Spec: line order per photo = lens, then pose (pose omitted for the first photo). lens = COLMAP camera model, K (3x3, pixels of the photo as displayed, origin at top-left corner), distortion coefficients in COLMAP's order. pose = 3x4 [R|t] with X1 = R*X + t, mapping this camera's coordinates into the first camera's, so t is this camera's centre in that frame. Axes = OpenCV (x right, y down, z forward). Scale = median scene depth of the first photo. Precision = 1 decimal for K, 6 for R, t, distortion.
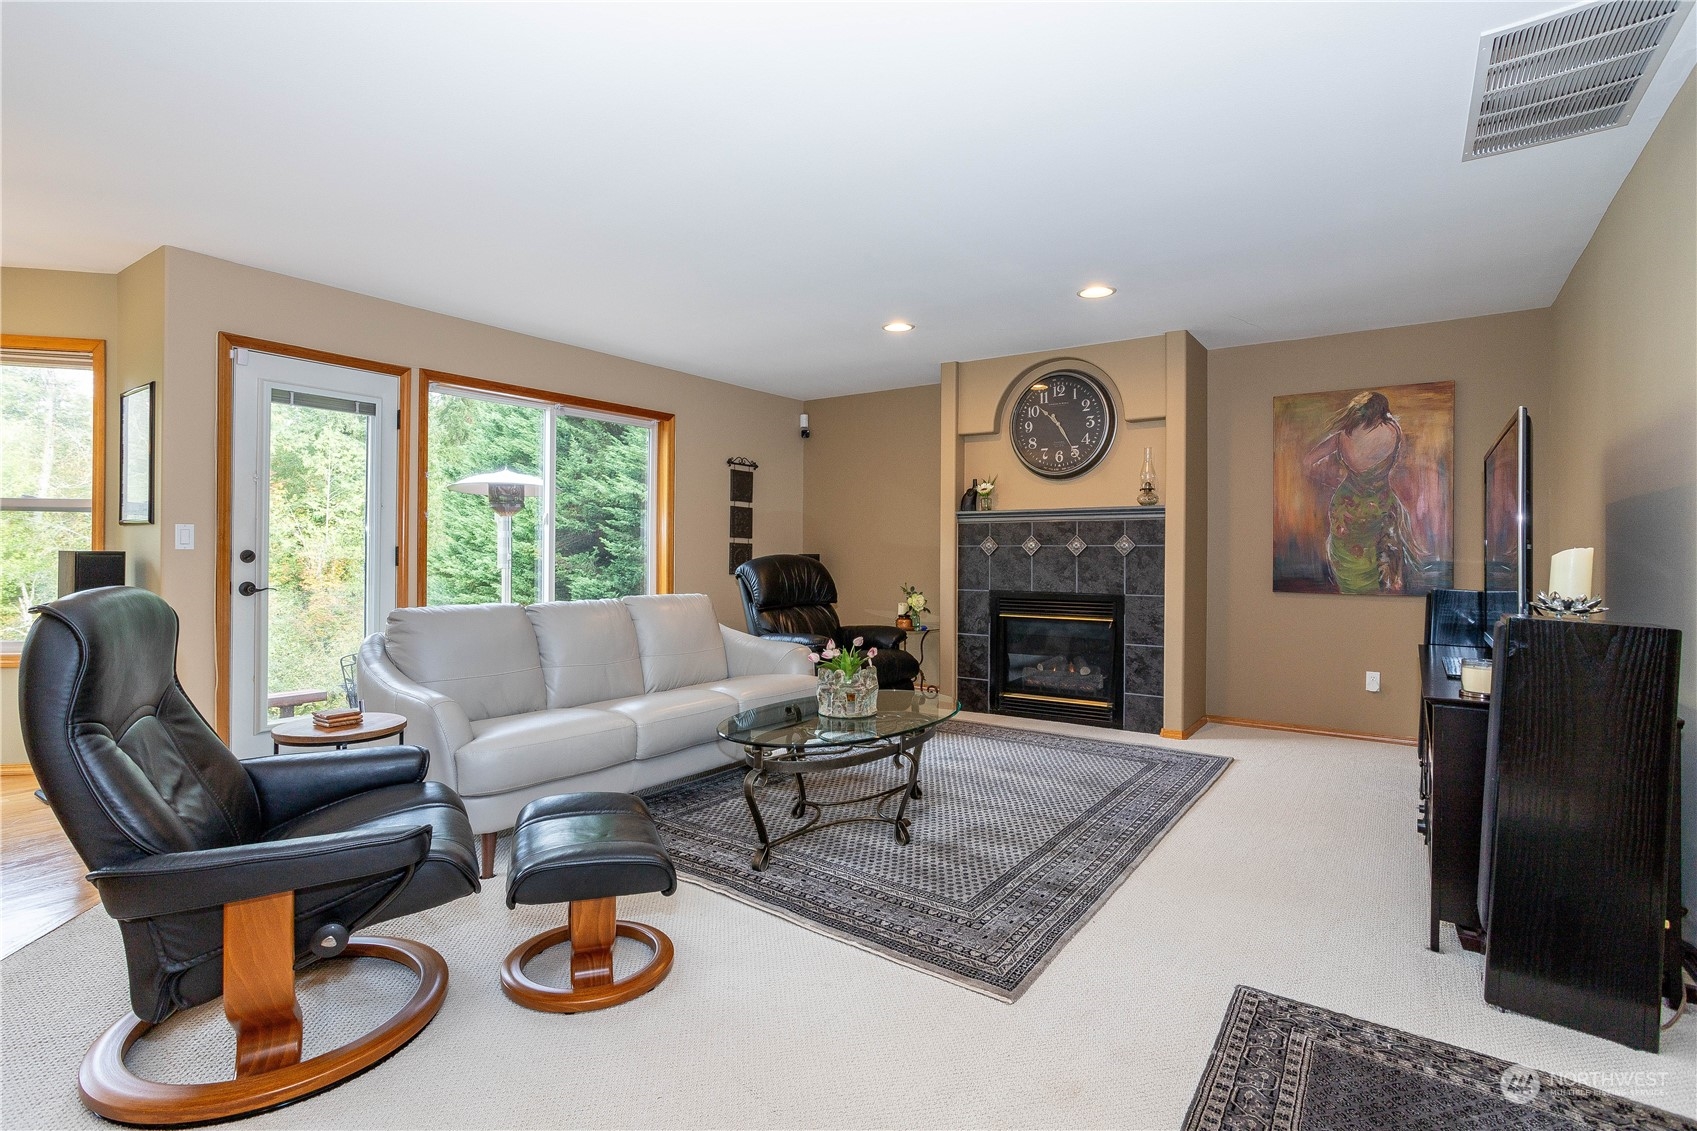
lens RADIAL K [[813.1, 0, 839.7], [0, 813.1, 549.7], [0, 0, 1]] dist [-0.060054, 0.037670]
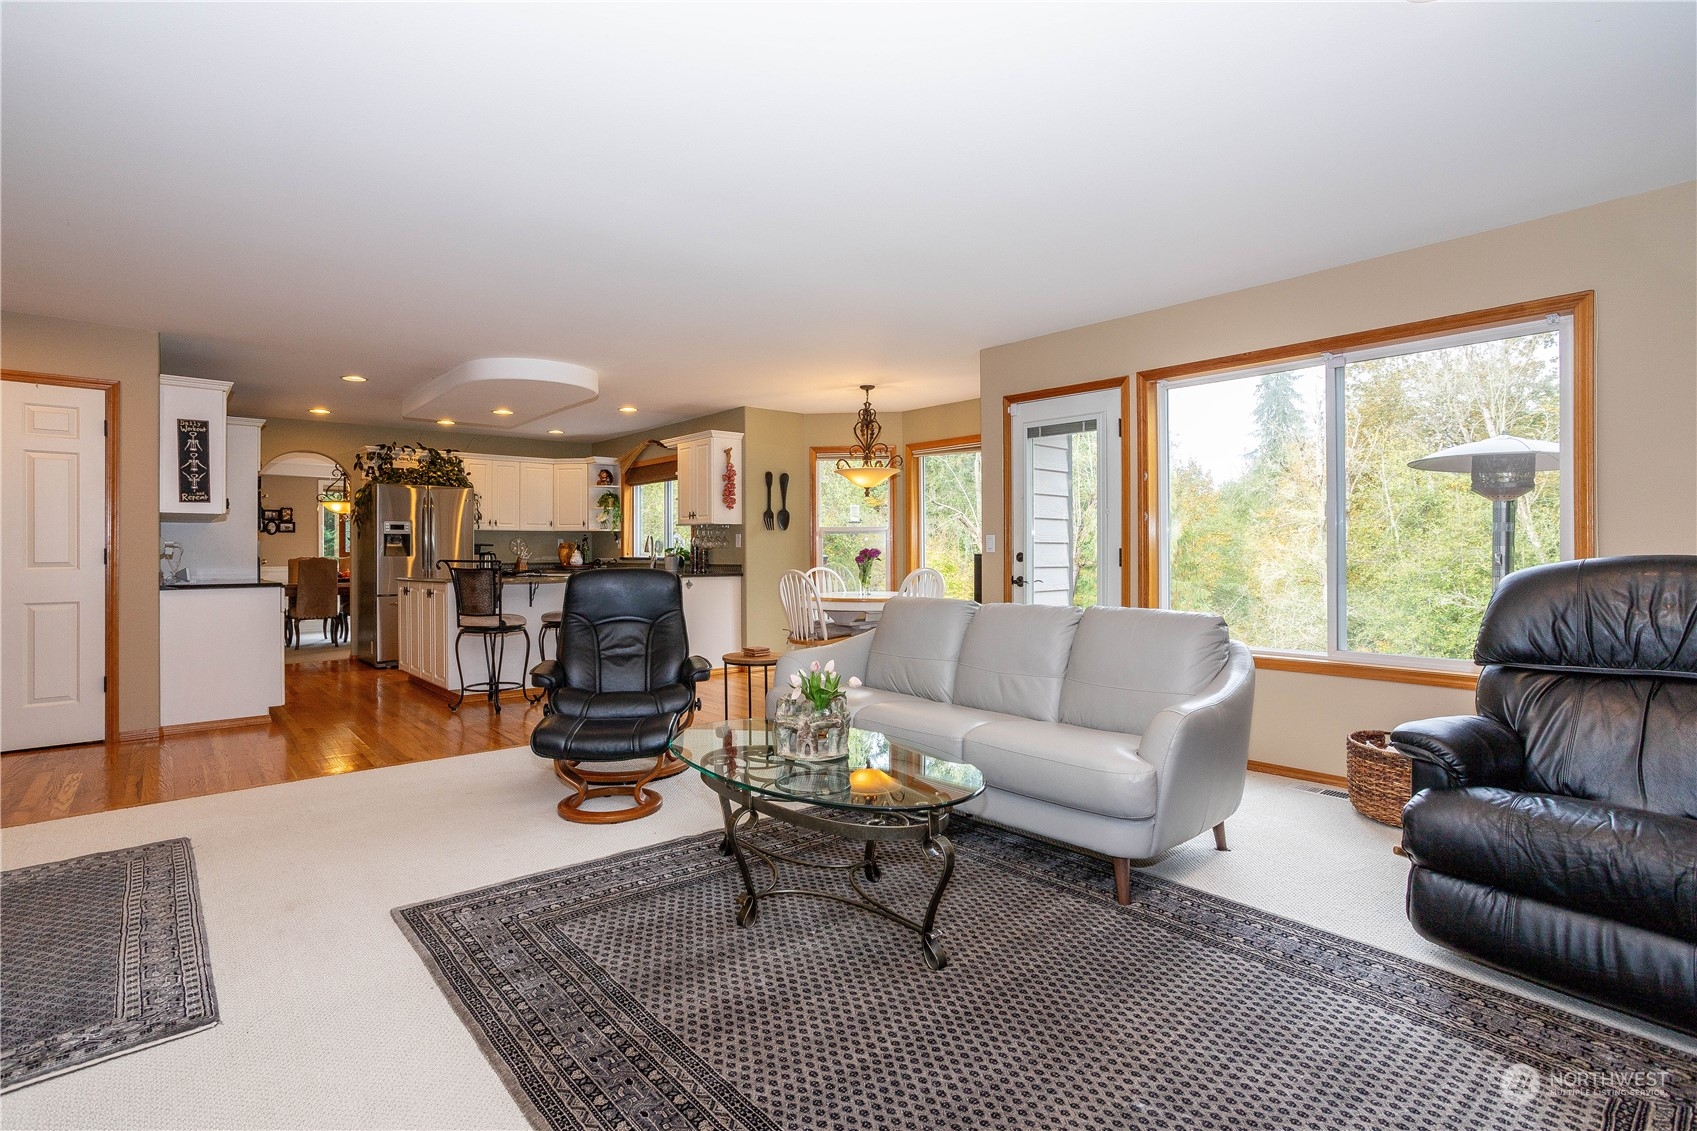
lens RADIAL K [[813.1, 0, 839.7], [0, 813.1, 549.7], [0, 0, 1]] dist [-0.060054, 0.037670]
pose [[-0.239087, -0.006971, -0.970973, 0.569273], [0.003008, 0.999964, -0.007920, 0.005416], [0.970994, -0.004814, -0.239057, 0.894049]]
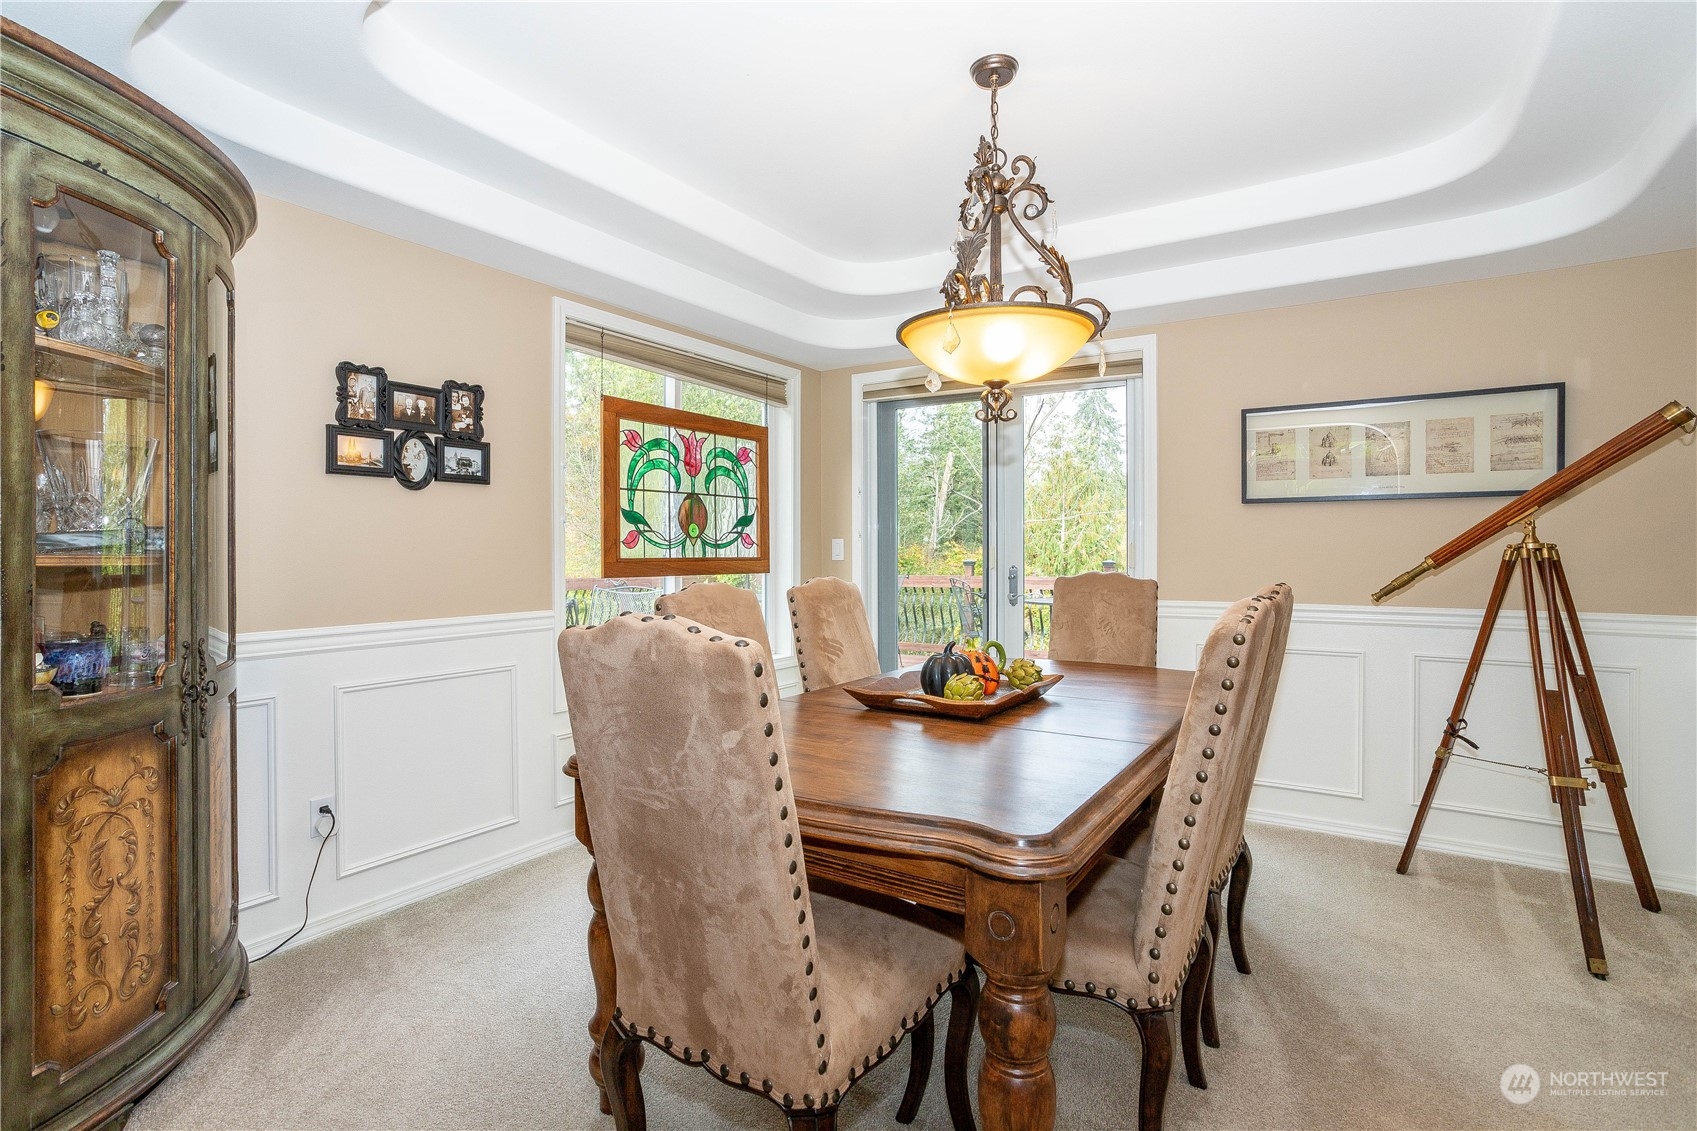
lens RADIAL K [[813.1, 0, 839.7], [0, 813.1, 549.7], [0, 0, 1]] dist [-0.060054, 0.037670]
pose [[0.031607, -0.007189, -0.999475, -0.820002], [0.005073, 0.999962, -0.007032, -0.015154], [0.999488, -0.004848, 0.031642, -1.137844]]
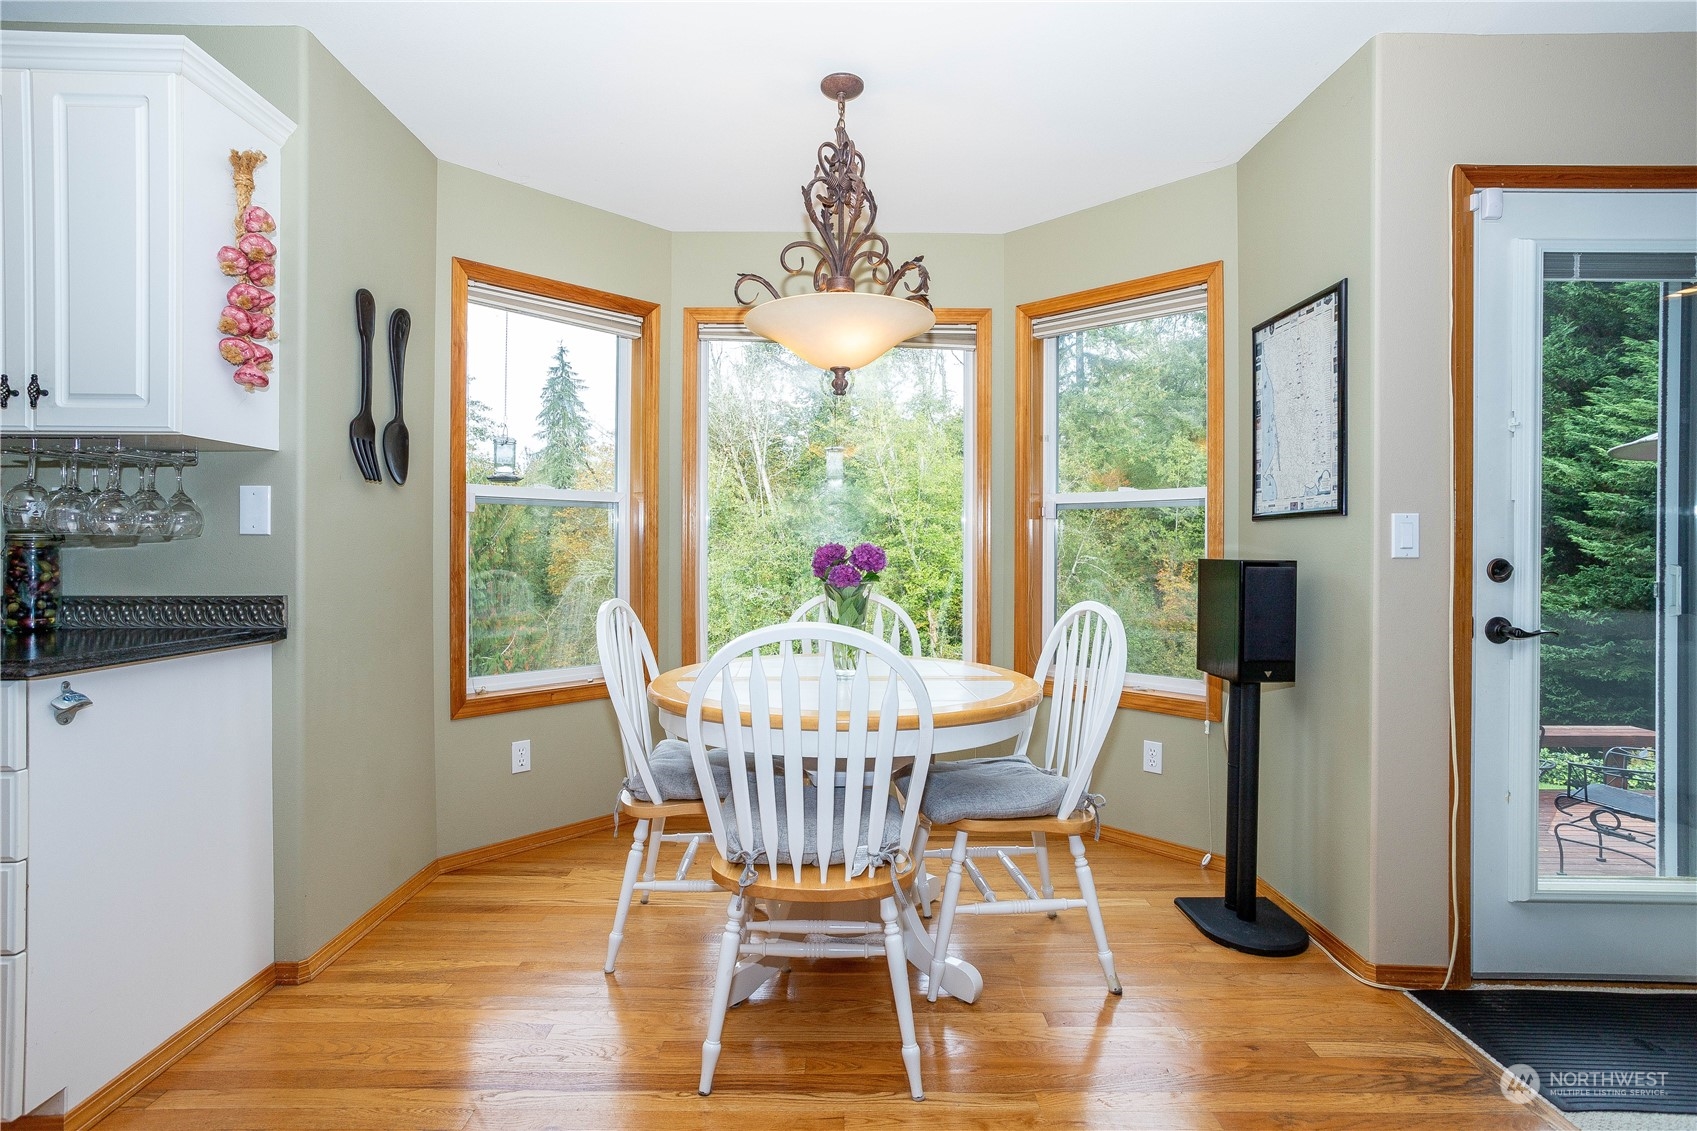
lens RADIAL K [[813.1, 0, 839.7], [0, 813.1, 549.7], [0, 0, 1]] dist [-0.060054, 0.037670]
pose [[0.584604, -0.004995, -0.811304, -0.490052], [0.002382, 0.999987, -0.004441, -0.001748], [0.811315, 0.000664, 0.584608, 0.269551]]
